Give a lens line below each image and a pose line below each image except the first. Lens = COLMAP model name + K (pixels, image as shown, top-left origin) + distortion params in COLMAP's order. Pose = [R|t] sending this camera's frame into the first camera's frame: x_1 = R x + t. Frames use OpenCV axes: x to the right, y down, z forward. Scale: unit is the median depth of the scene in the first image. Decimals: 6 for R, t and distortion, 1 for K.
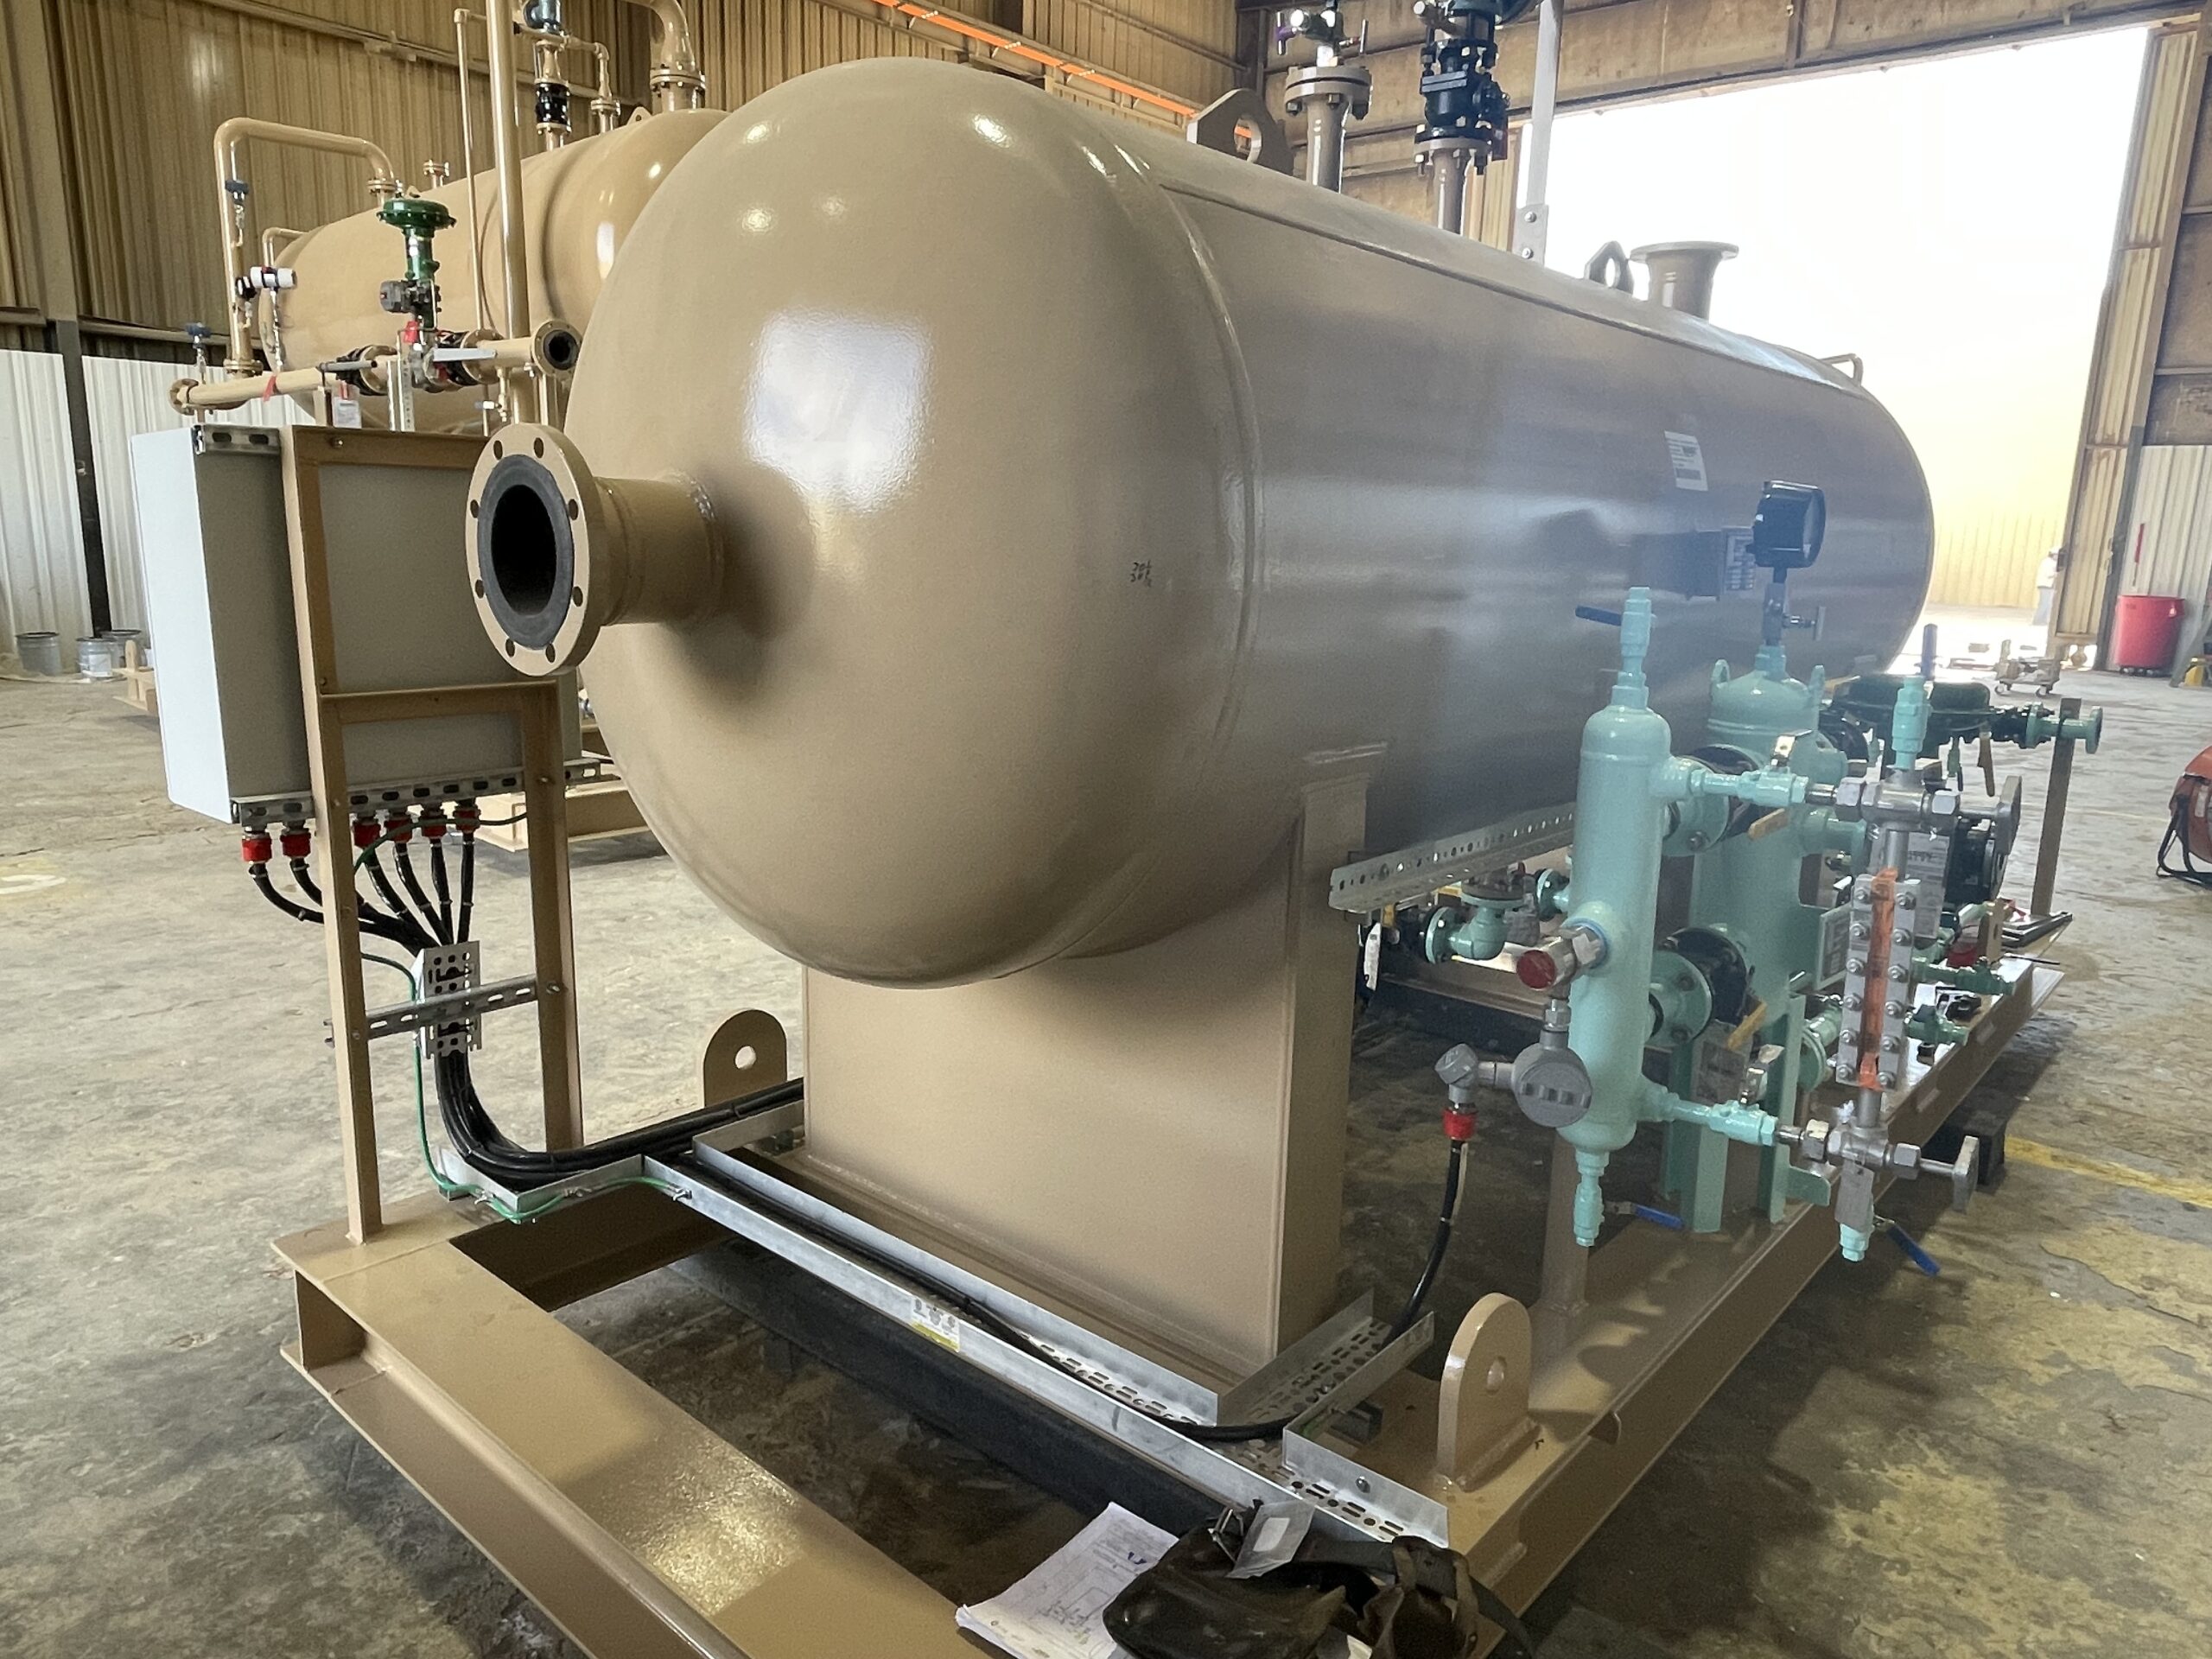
lens RADIAL K [[1461.6, 0, 1109.0], [0, 1461.6, 830.2], [0, 0, 1]] dist [-0.014104, 0.004049]
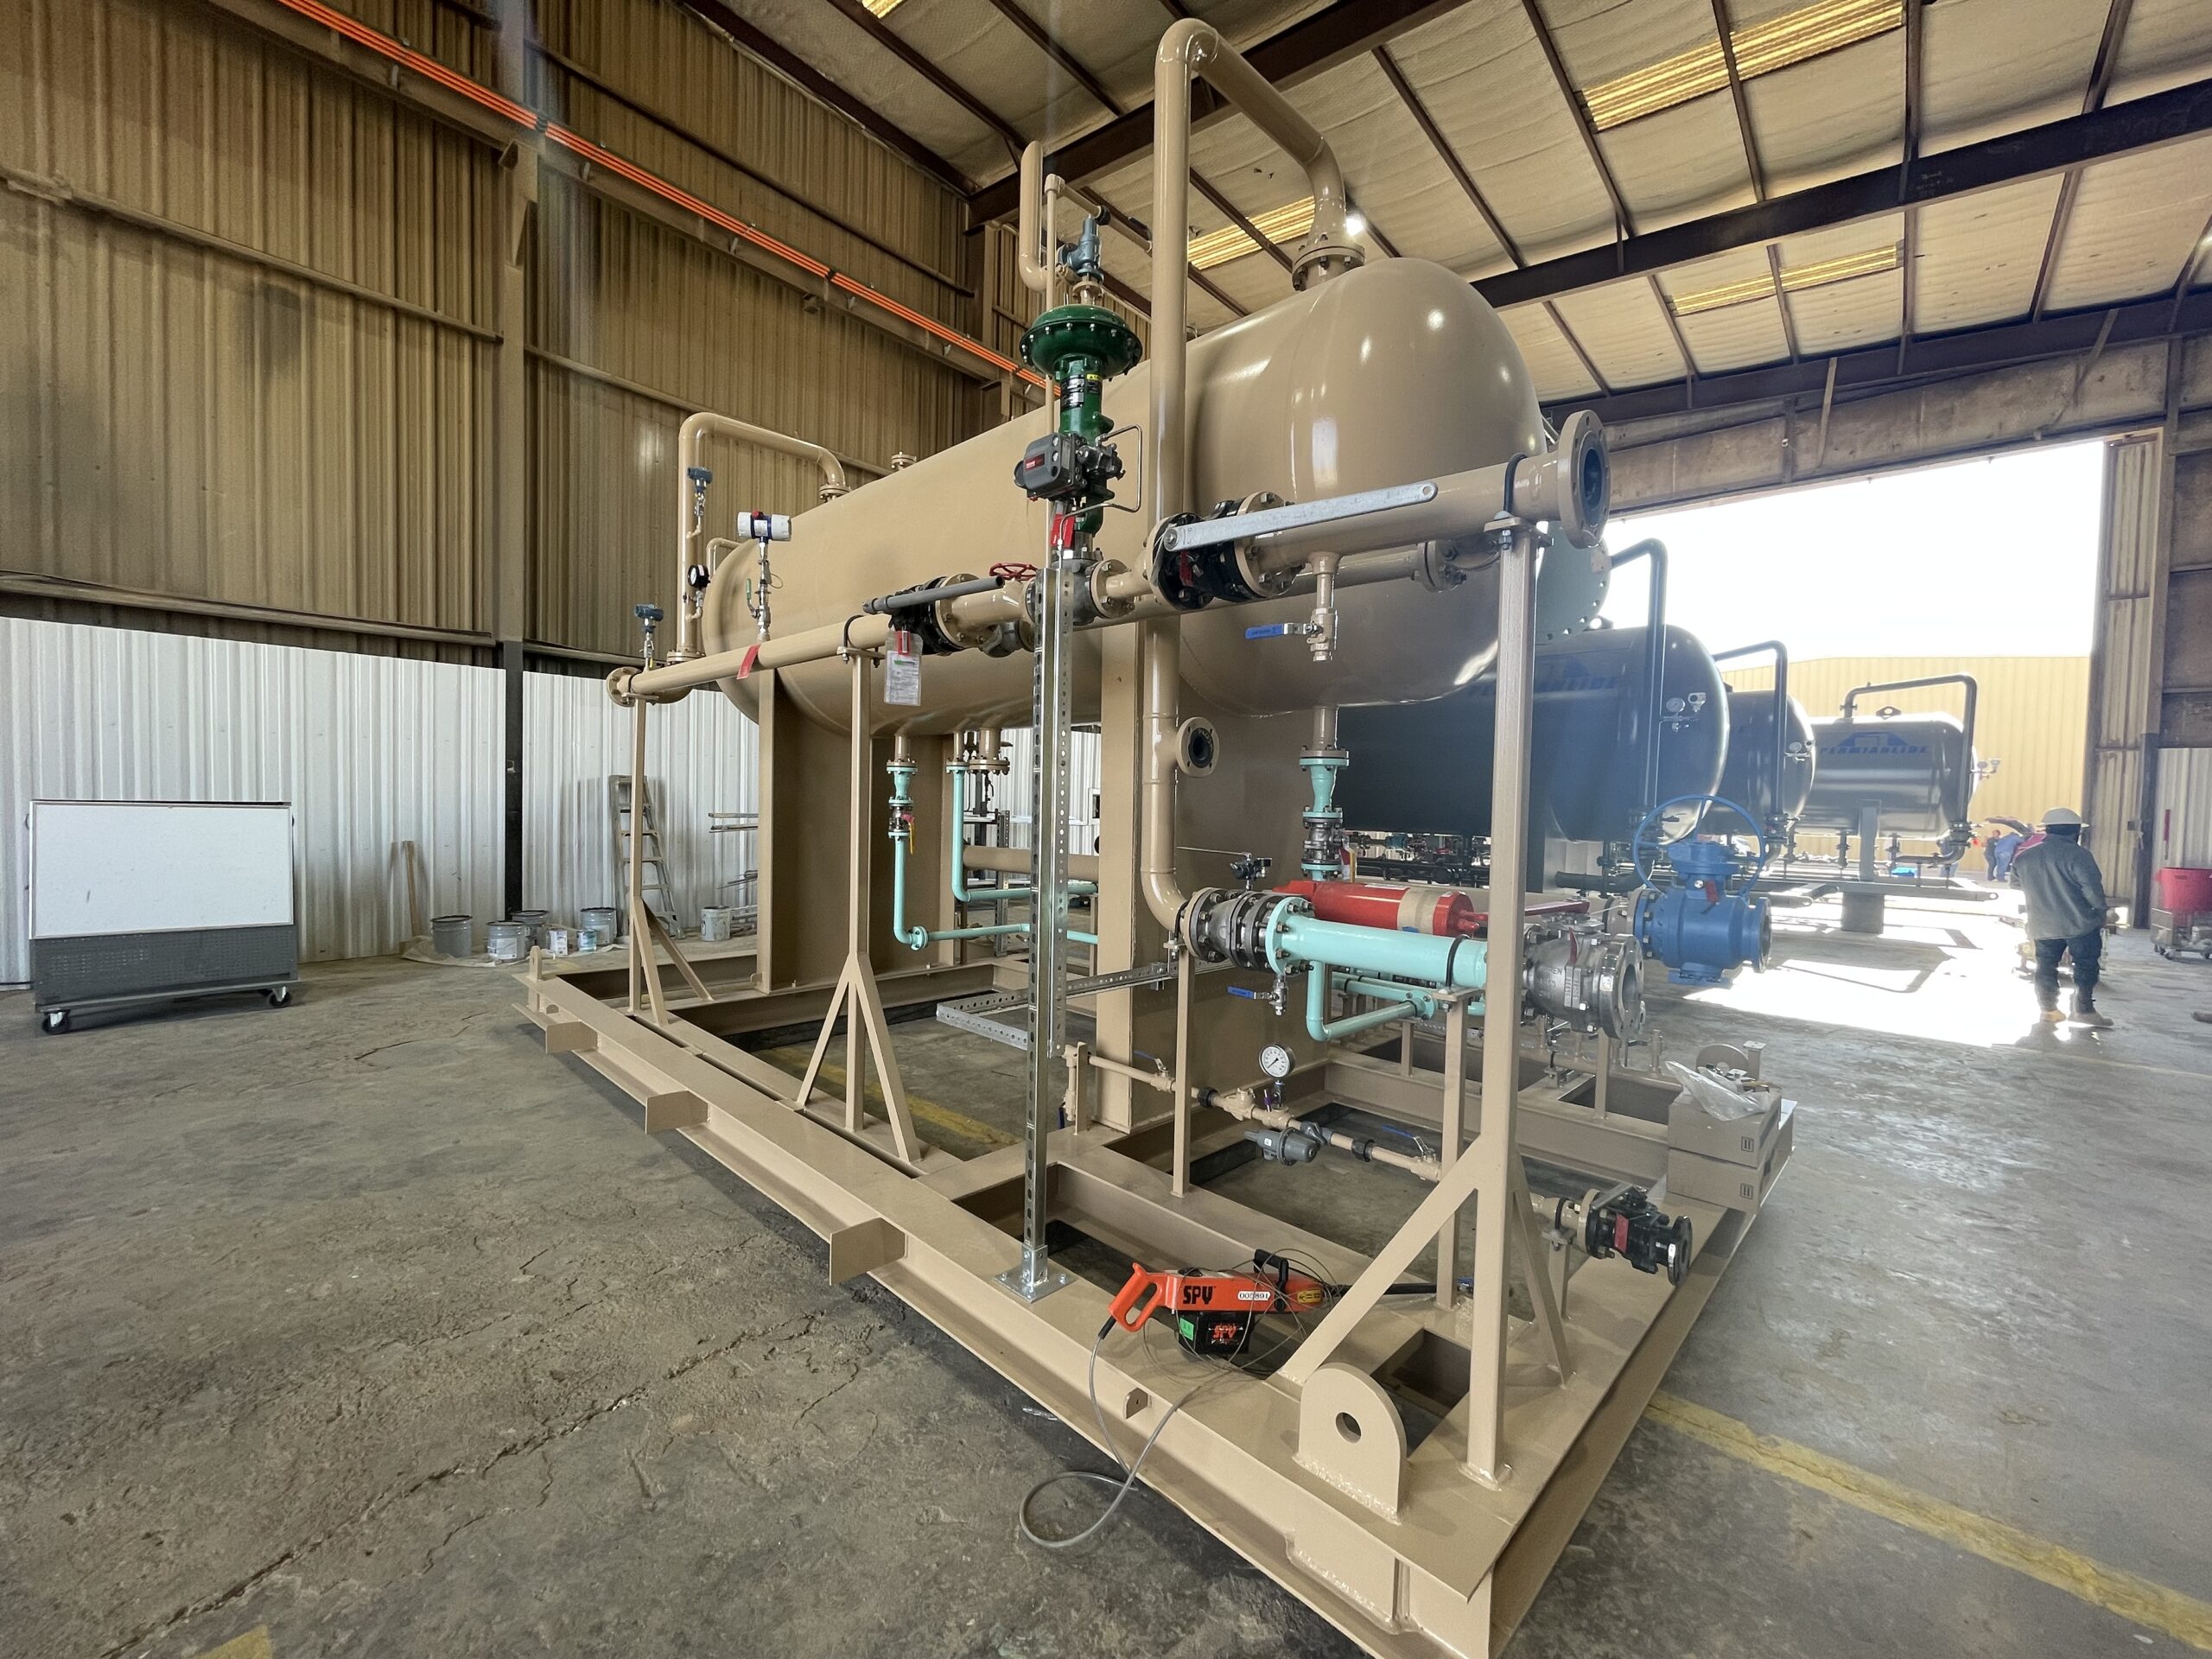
lens RADIAL K [[886.8, 0, 1102.6], [0, 886.8, 831.5], [0, 0, 1]] dist [-0.014279, 0.000253]
pose [[0.999767, -0.000959, -0.021557, -0.236009], [-0.002816, 0.984673, -0.174390, -0.083092], [0.021394, 0.174410, 0.984441, 0.347808]]
